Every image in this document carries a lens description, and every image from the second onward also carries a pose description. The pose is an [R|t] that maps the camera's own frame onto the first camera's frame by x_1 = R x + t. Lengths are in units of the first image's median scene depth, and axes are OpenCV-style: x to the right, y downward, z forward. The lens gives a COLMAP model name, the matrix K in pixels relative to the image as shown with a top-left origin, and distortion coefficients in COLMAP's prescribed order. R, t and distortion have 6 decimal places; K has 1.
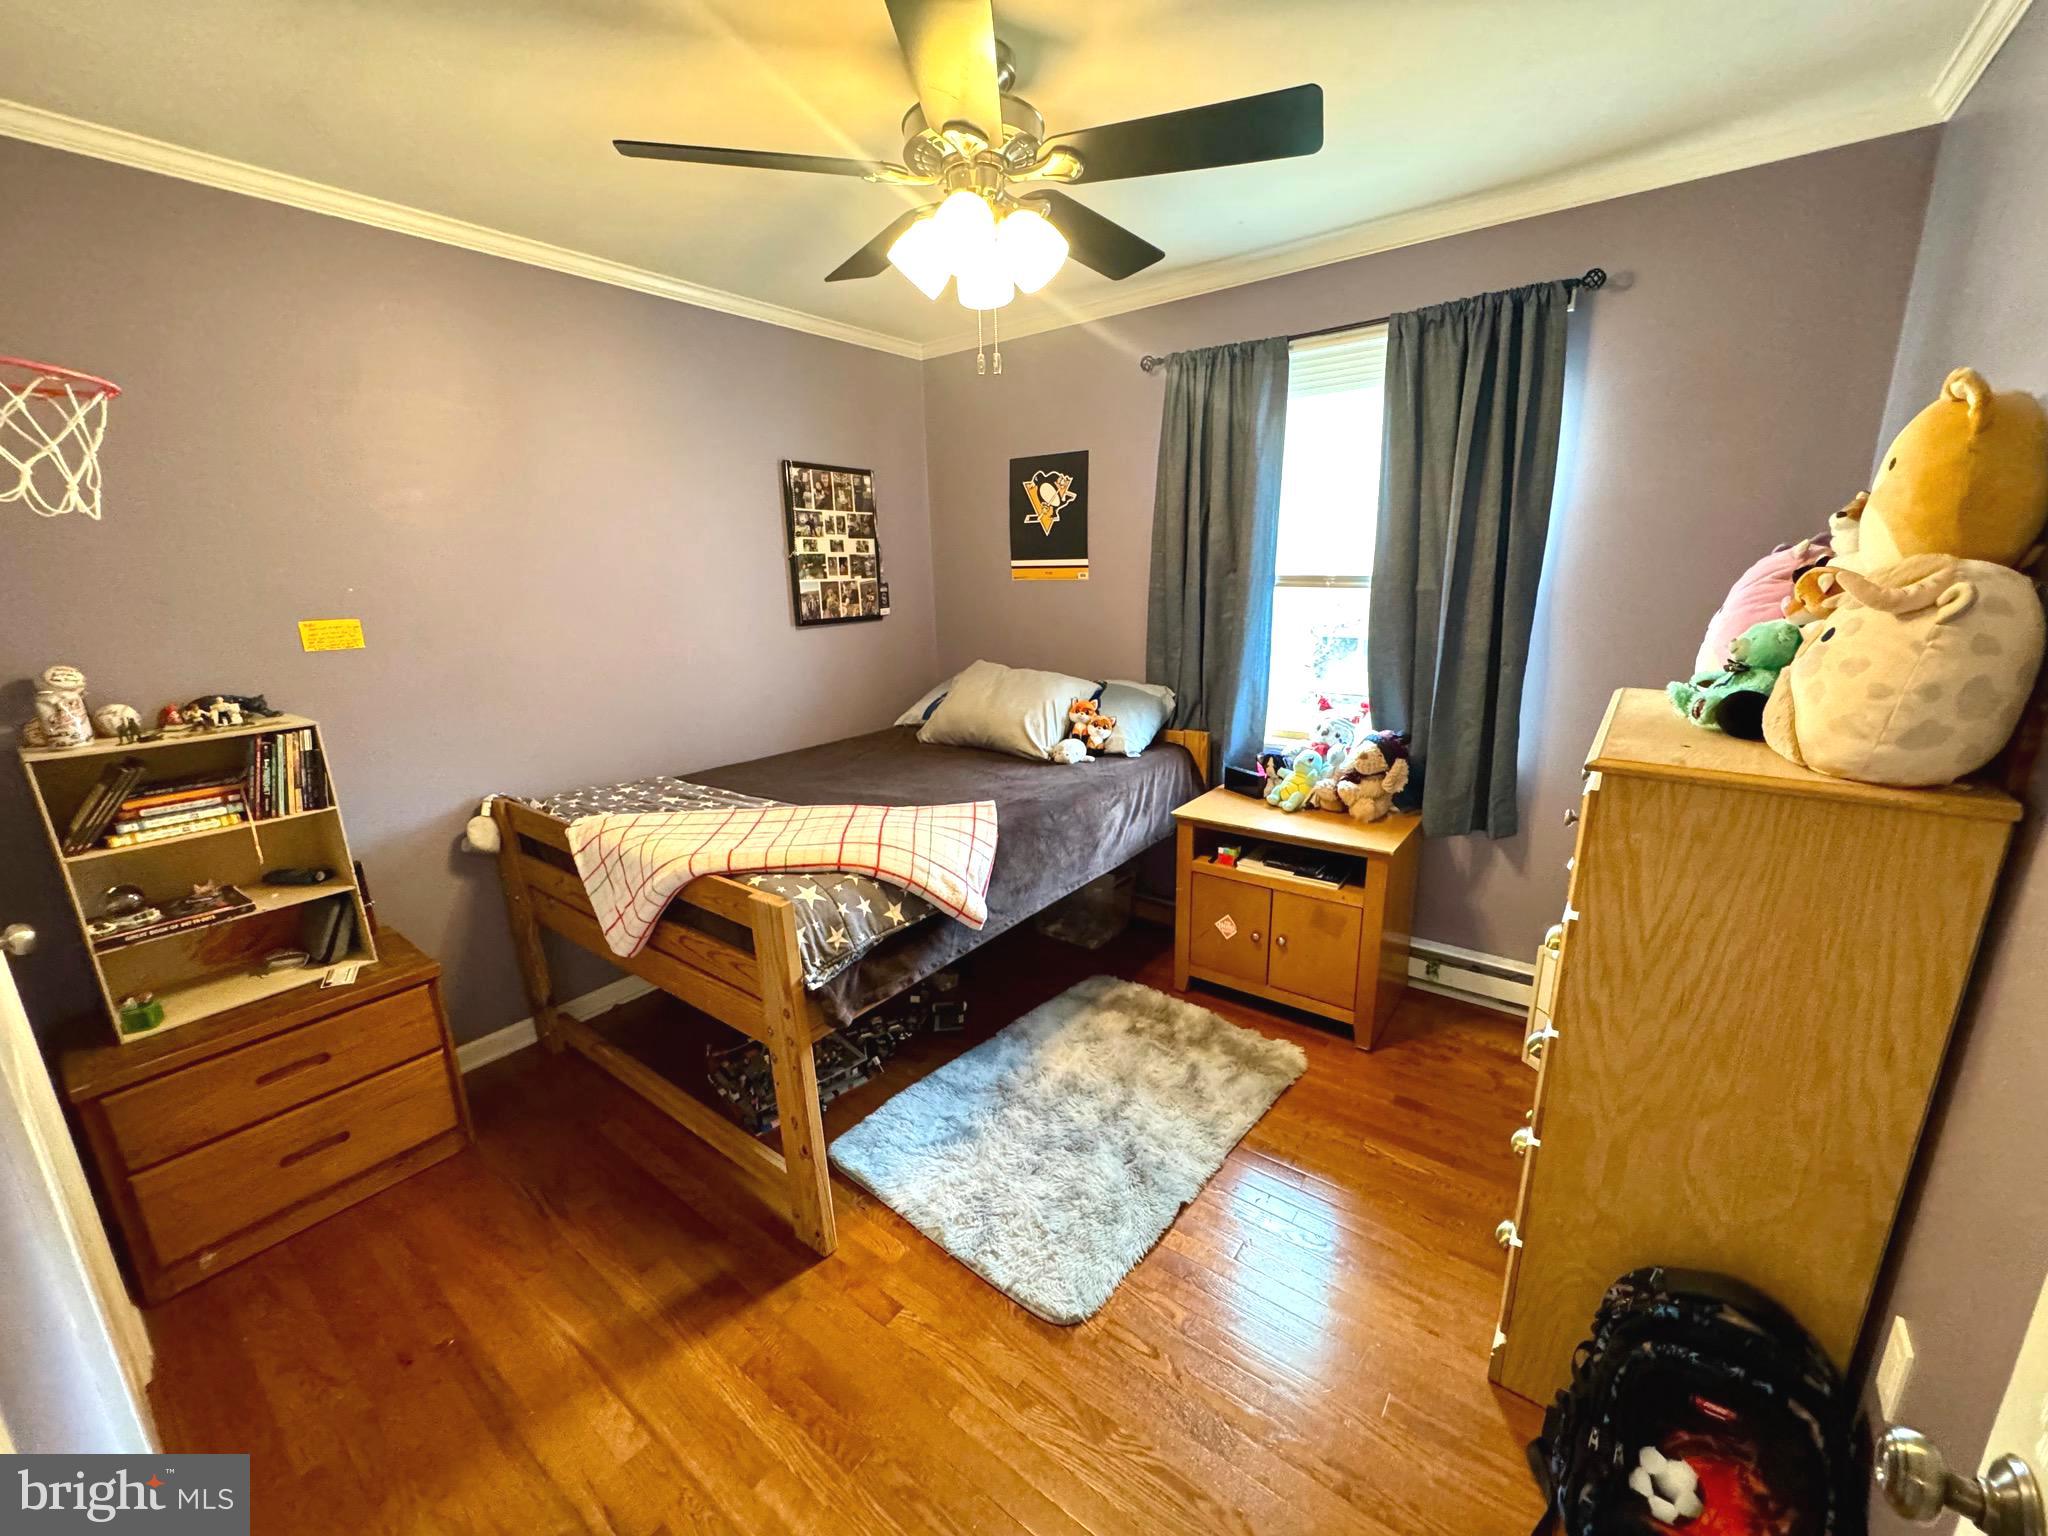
lens RADIAL K [[817.0, 0, 1024.0], [0, 817.0, 768.0], [0, 0, 1]] dist [-0.003023, 0.000083]
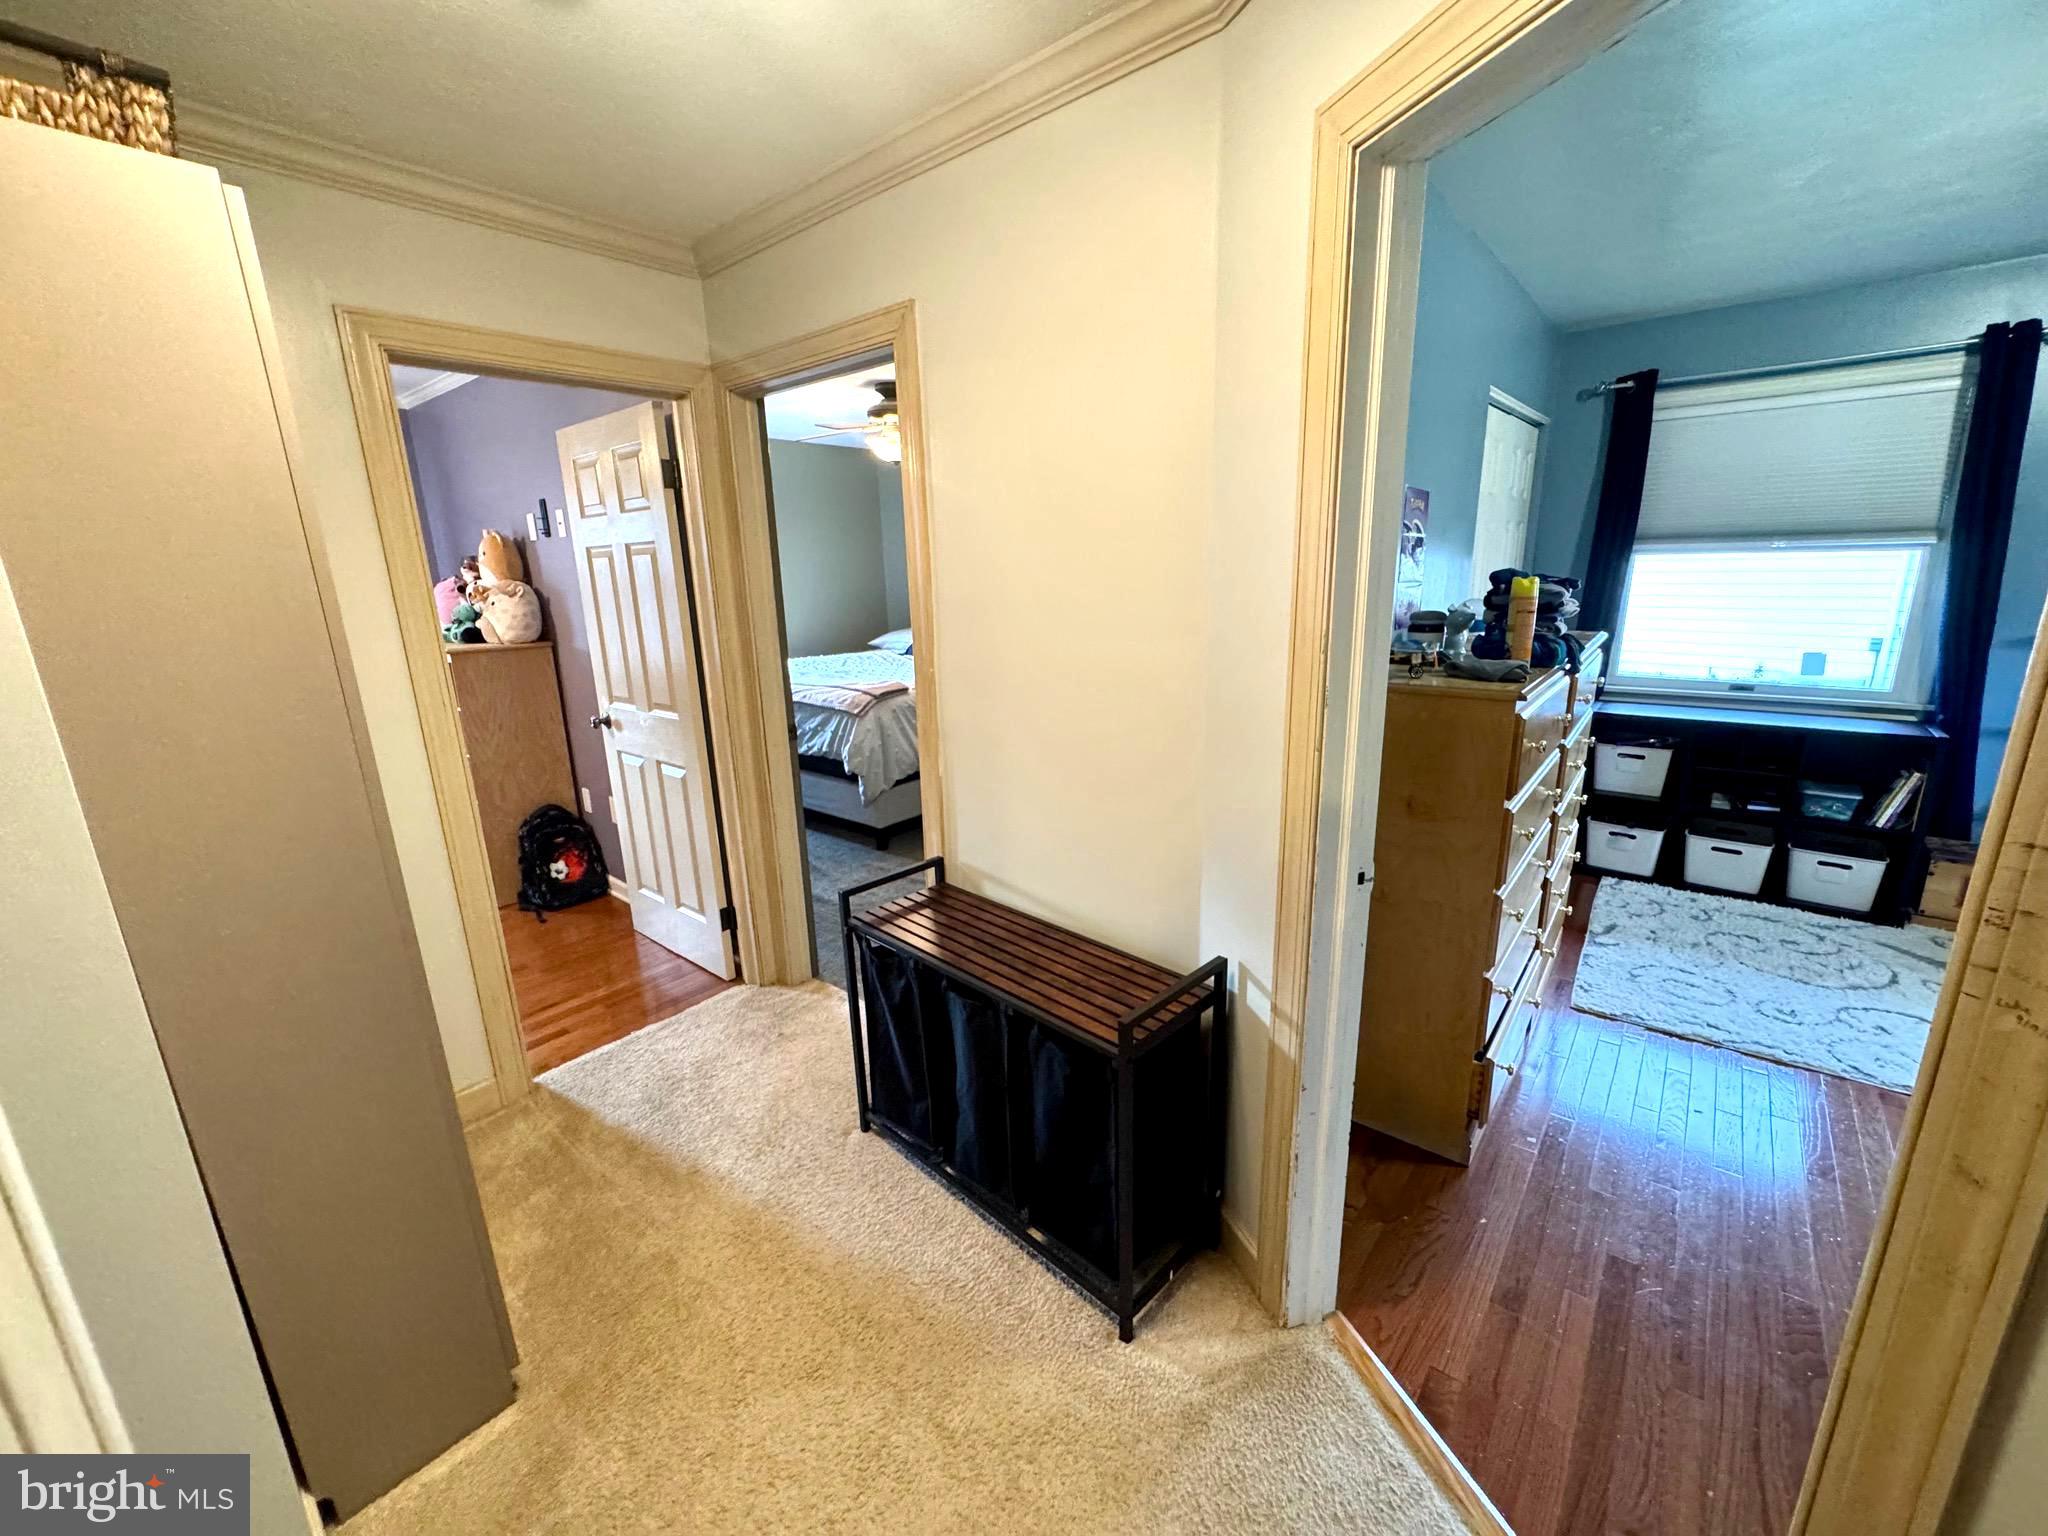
lens RADIAL K [[817.0, 0, 1024.0], [0, 817.0, 768.0], [0, 0, 1]] dist [-0.003023, 0.000083]
pose [[0.055633, -0.224894, 0.972794, -1.102174], [0.271823, 0.940913, 0.201979, 0.185031], [-0.960738, 0.253191, 0.113477, -0.627061]]
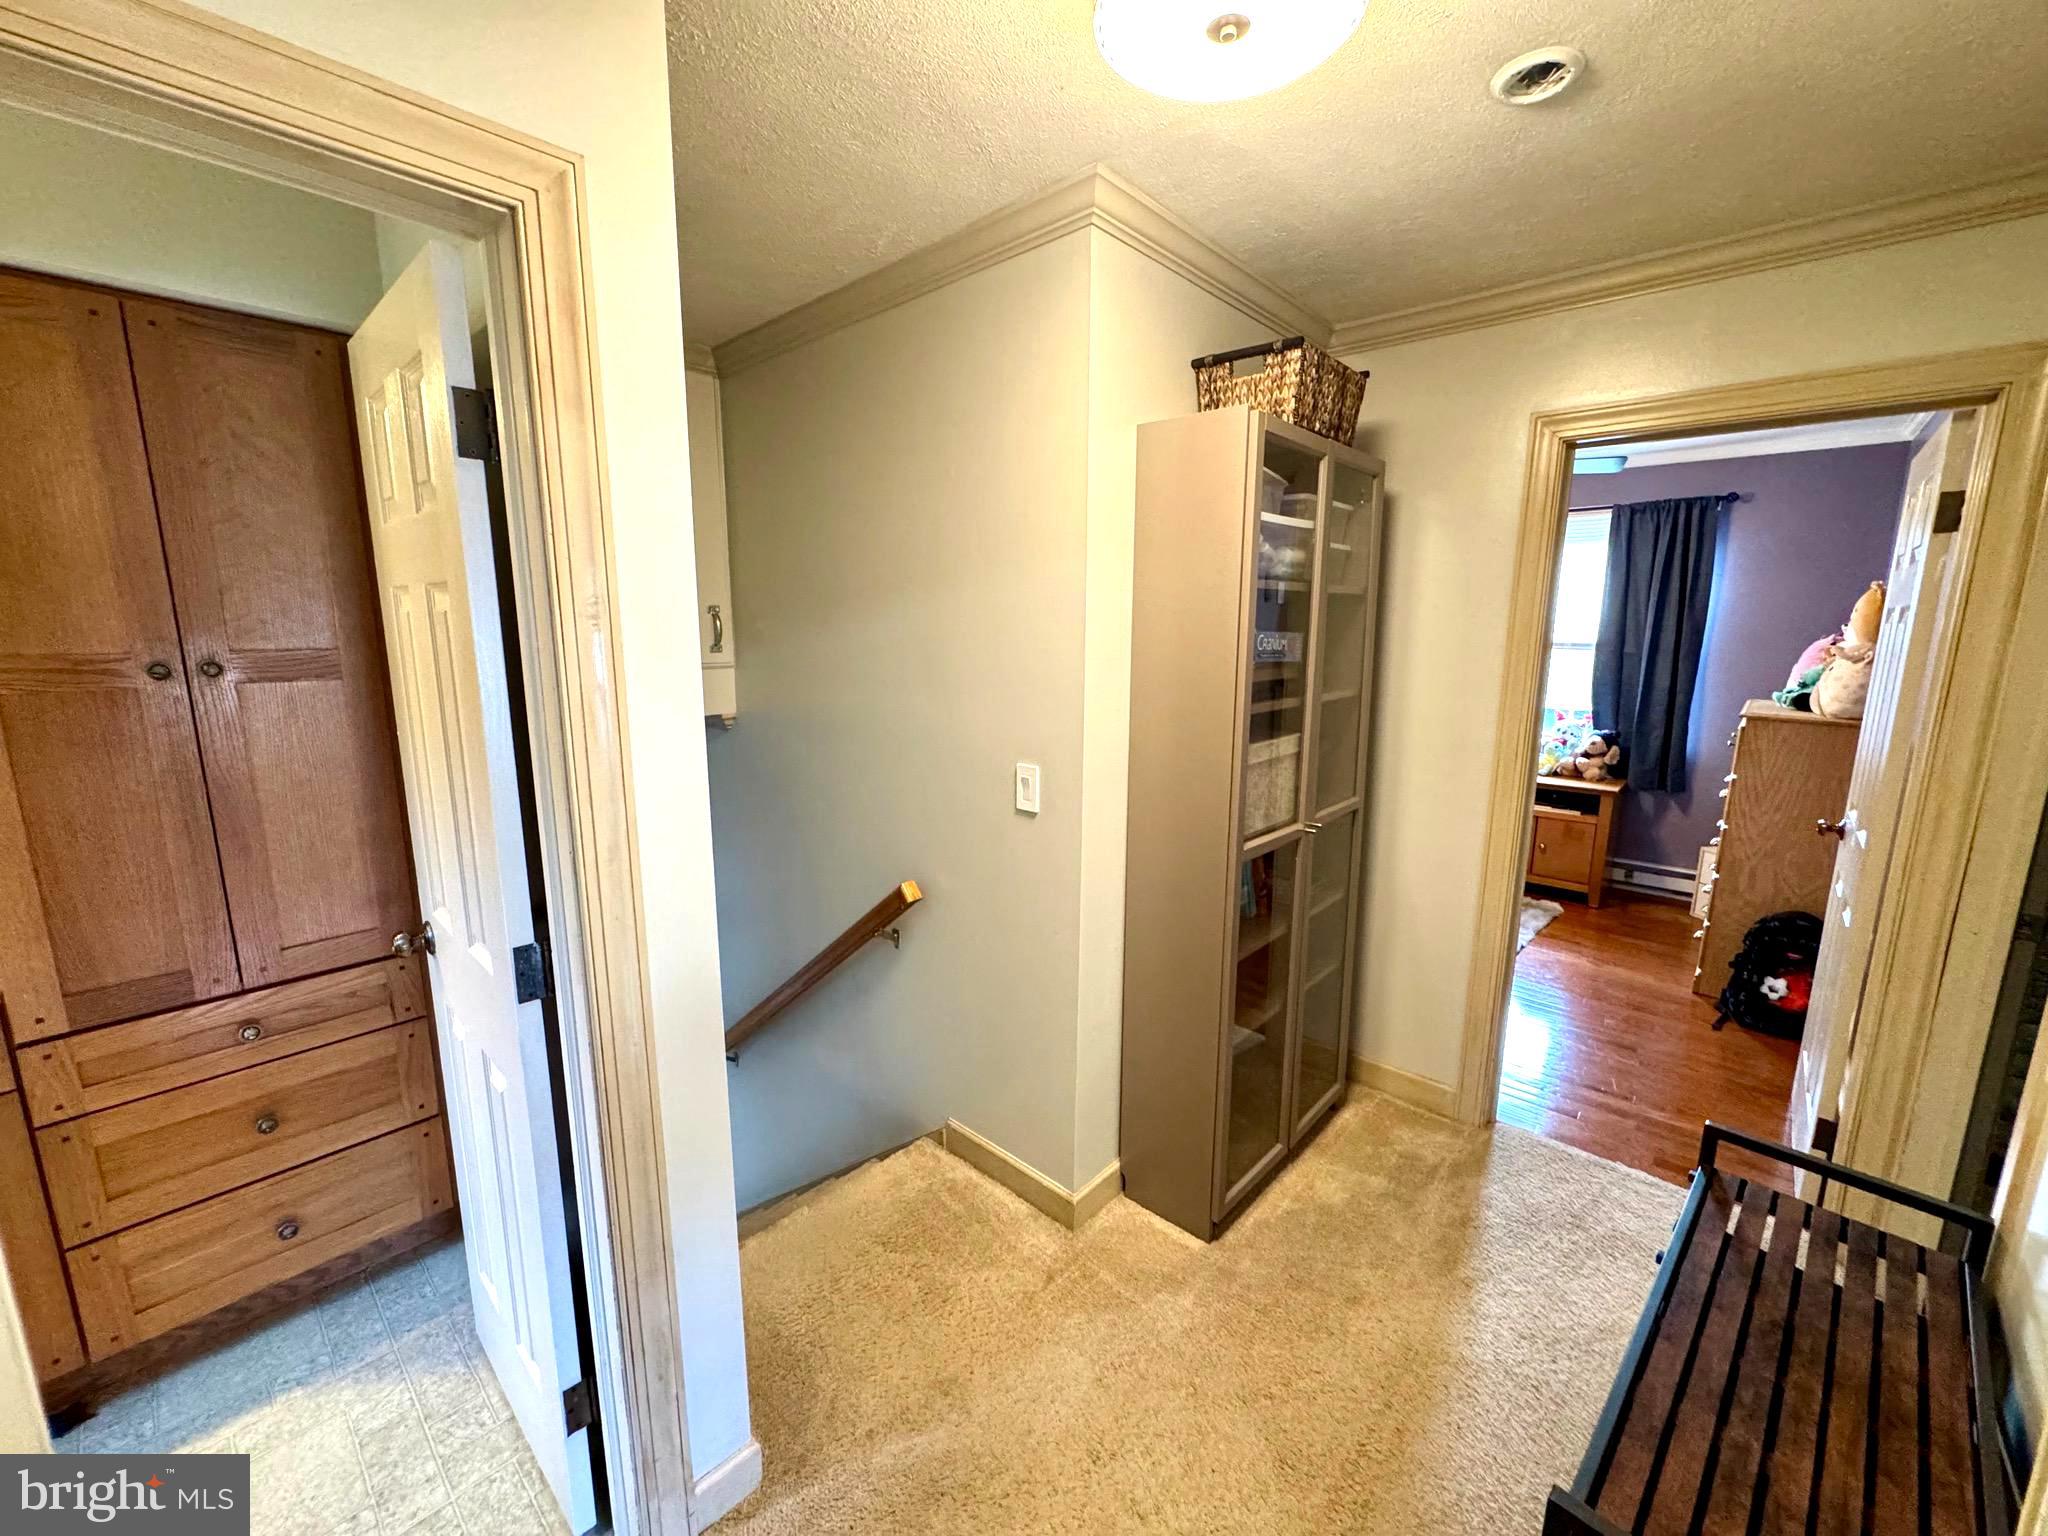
lens RADIAL K [[817.0, 0, 1024.0], [0, 817.0, 768.0], [0, 0, 1]] dist [-0.003023, 0.000083]
pose [[0.995422, 0.041216, -0.086235, -0.743152], [-0.046764, 0.996896, -0.063334, 0.234853], [0.083357, 0.067077, 0.994260, -0.971729]]
